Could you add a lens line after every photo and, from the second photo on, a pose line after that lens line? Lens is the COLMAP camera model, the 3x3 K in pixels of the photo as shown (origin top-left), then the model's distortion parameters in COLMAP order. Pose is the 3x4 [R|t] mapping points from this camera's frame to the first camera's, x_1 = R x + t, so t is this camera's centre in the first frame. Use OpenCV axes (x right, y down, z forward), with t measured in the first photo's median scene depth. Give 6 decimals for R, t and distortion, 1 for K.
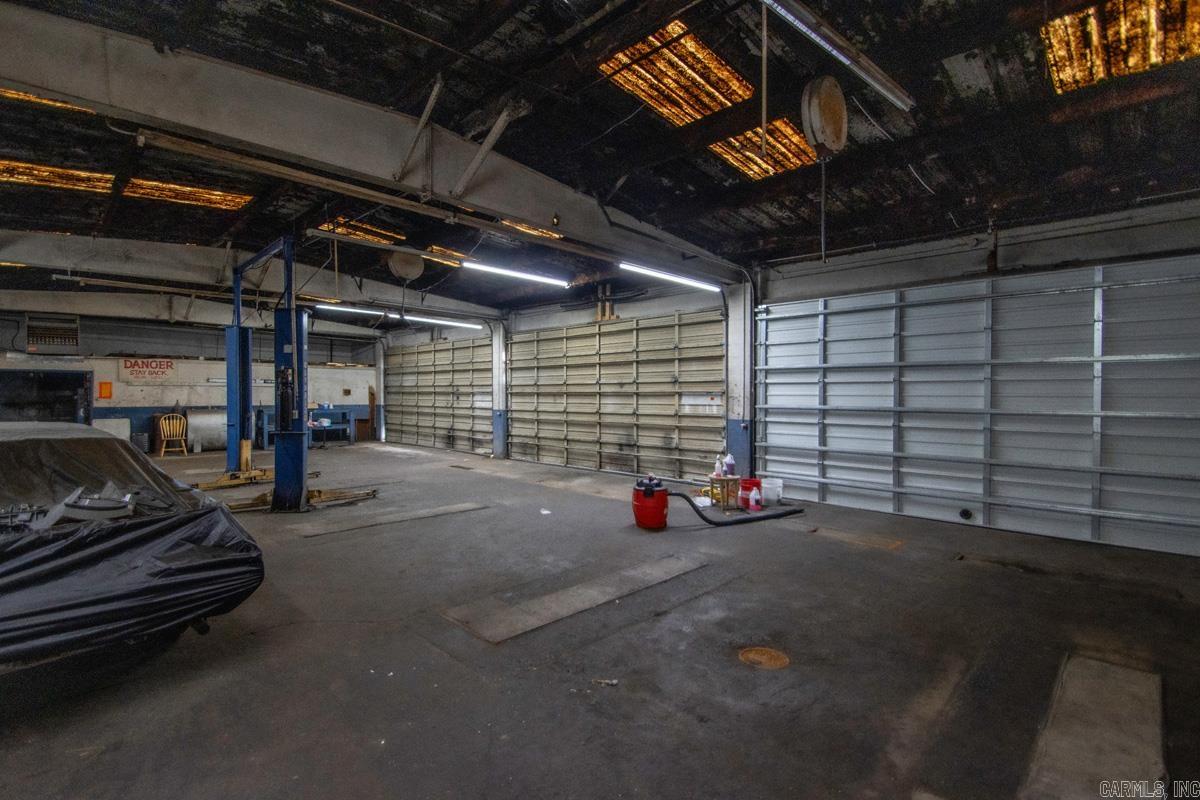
lens RADIAL K [[558.1, 0, 586.3], [0, 558.1, 402.5], [0, 0, 1]] dist [0.014347, -0.016508]
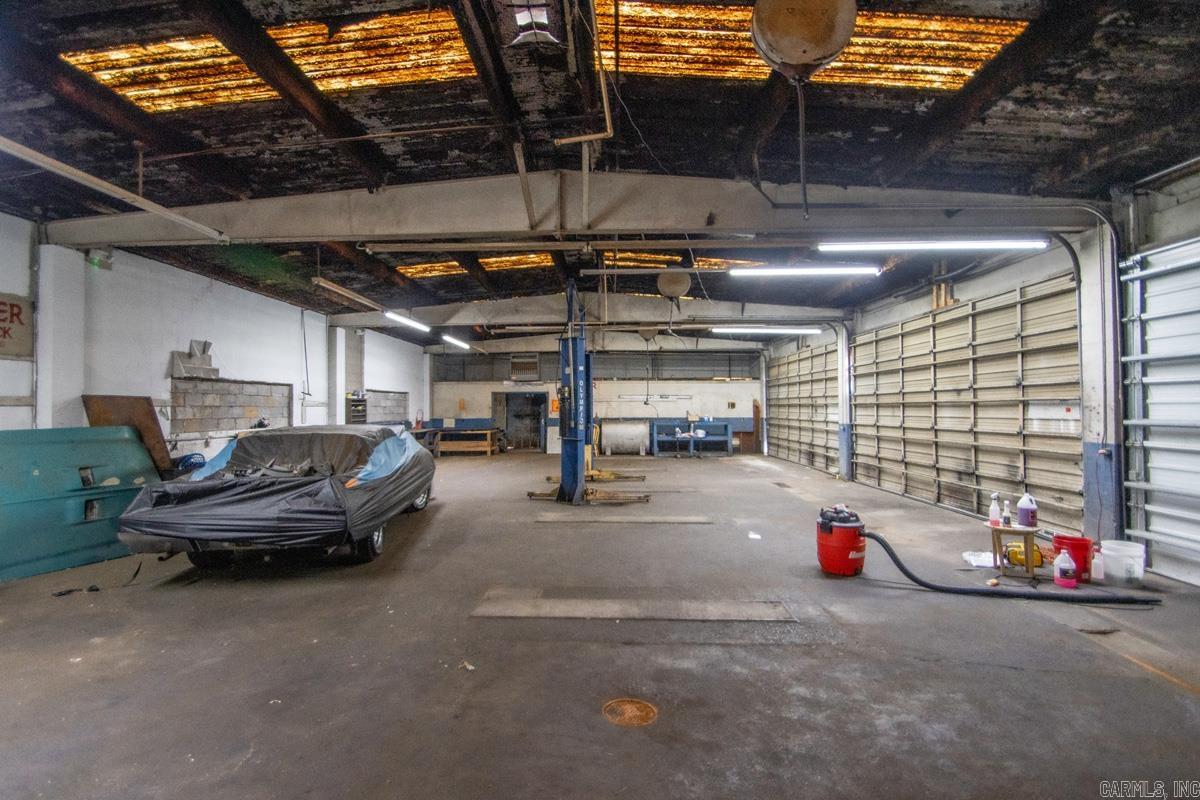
lens RADIAL K [[583.8, 0, 587.5], [0, 583.8, 404.3], [0, 0, 1]] dist [0.004283, -0.006603]
pose [[0.681746, -0.011040, -0.731505, 0.368927], [-0.004002, 0.999815, -0.018820, 0.001785], [0.731578, 0.015758, 0.681576, 0.134610]]
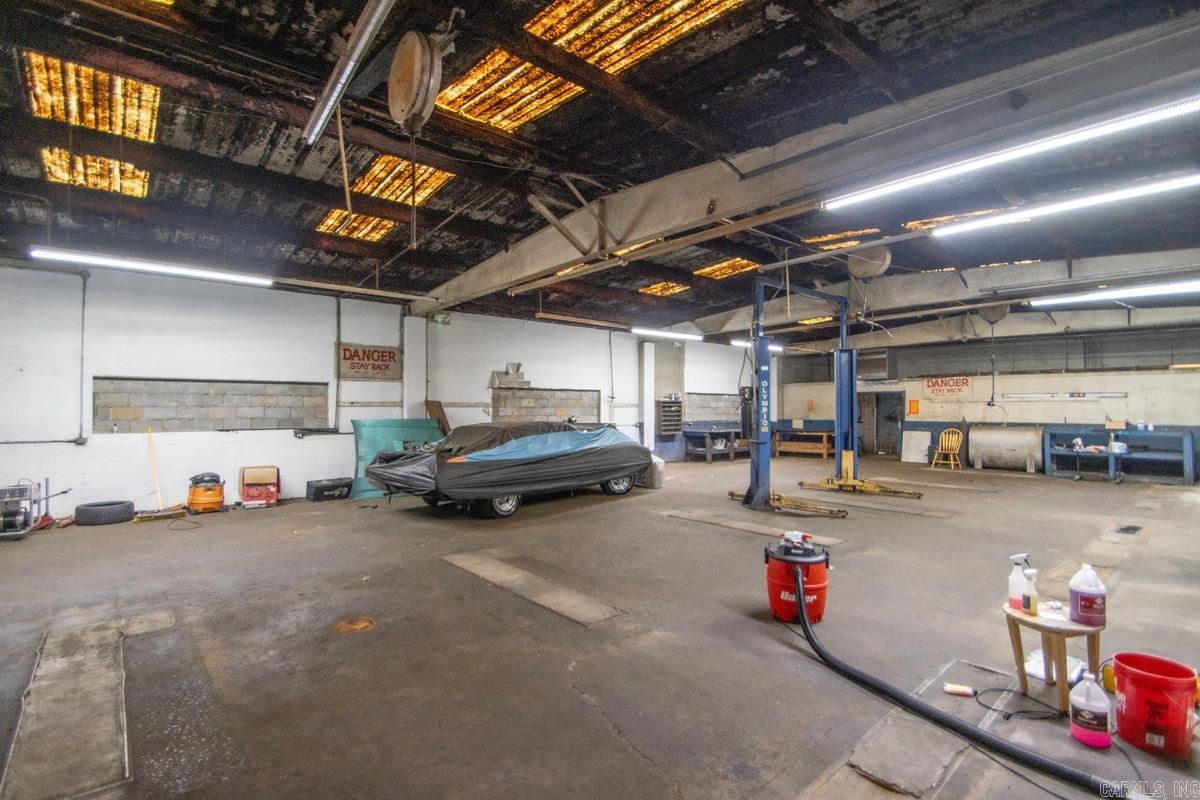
lens RADIAL K [[558.1, 0, 587.1], [0, 558.1, 401.0], [0, 0, 1]] dist [0.014347, -0.016508]
pose [[-0.077356, -0.018944, -0.996824, 0.588307], [-0.016026, 0.999714, -0.017755, -0.003876], [0.996875, 0.014601, -0.077637, 0.629329]]
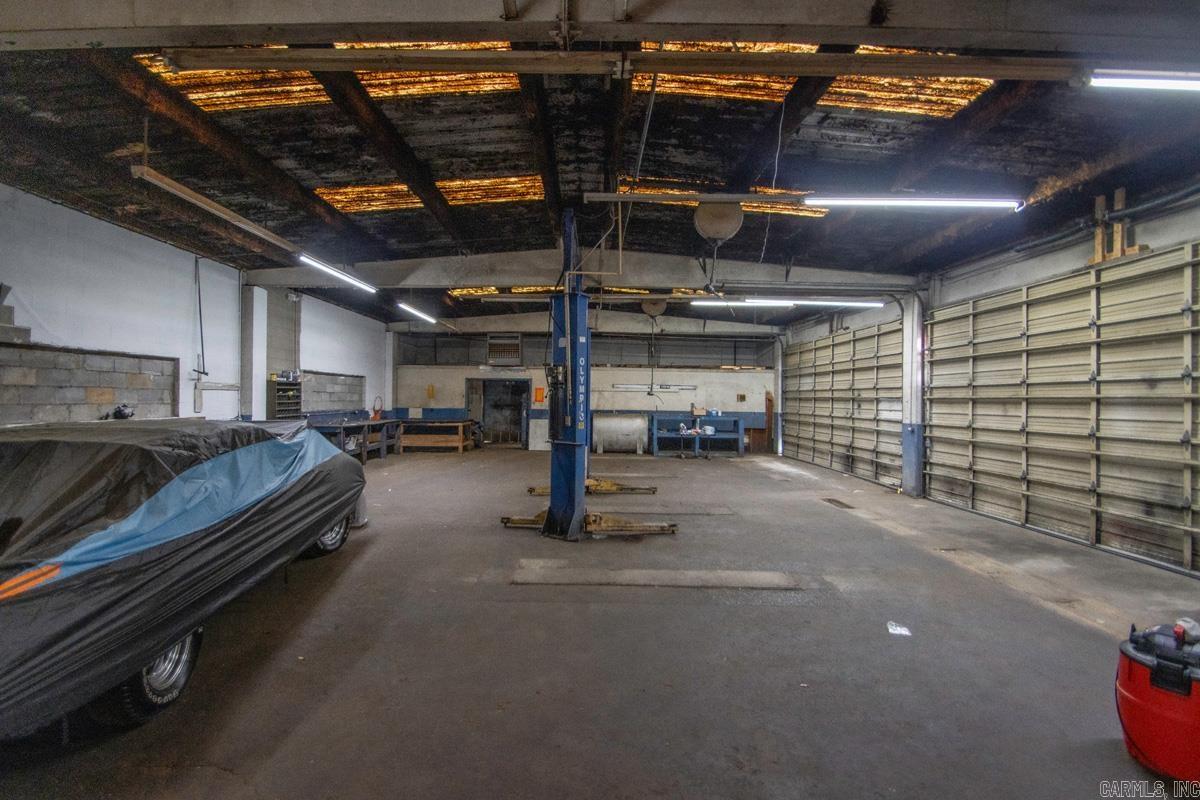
lens RADIAL K [[558.1, 0, 585.8], [0, 558.1, 401.7], [0, 0, 1]] dist [0.014347, -0.016508]
pose [[0.705467, 0.008816, -0.708688, 0.072798], [-0.019872, 0.999776, -0.007345, -0.001567], [0.708464, 0.019265, 0.705484, 0.370241]]
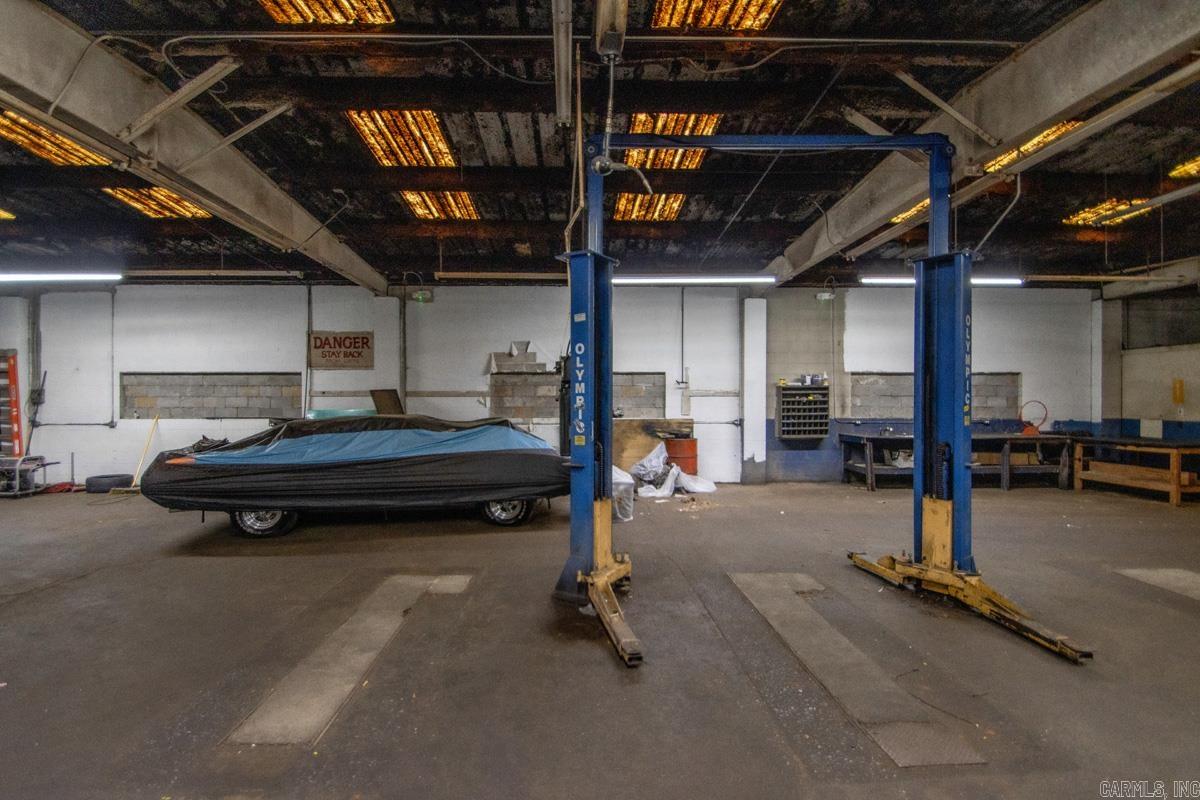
lens RADIAL K [[558.1, 0, 586.7], [0, 558.1, 402.0], [0, 0, 1]] dist [0.014347, -0.016508]
pose [[-0.685304, 0.000647, -0.728257, -0.076835], [-0.014589, 0.999787, 0.014617, -0.018175], [0.728111, 0.020641, -0.685149, 1.217764]]
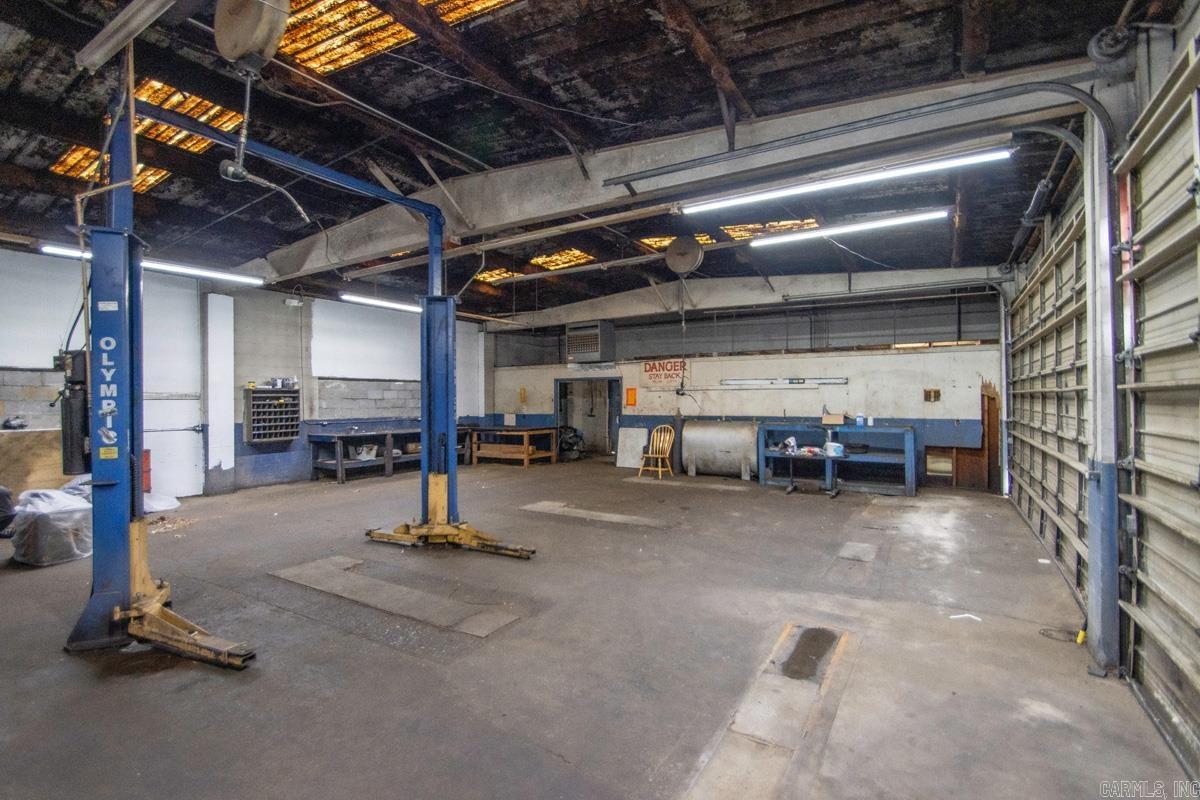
lens RADIAL K [[558.1, 0, 584.4], [0, 558.1, 401.4], [0, 0, 1]] dist [0.014347, -0.016508]
pose [[0.220752, -0.001836, -0.975328, 0.050725], [-0.008096, 0.999960, -0.003714, -0.016290], [0.975296, 0.008716, 0.220729, 1.125215]]
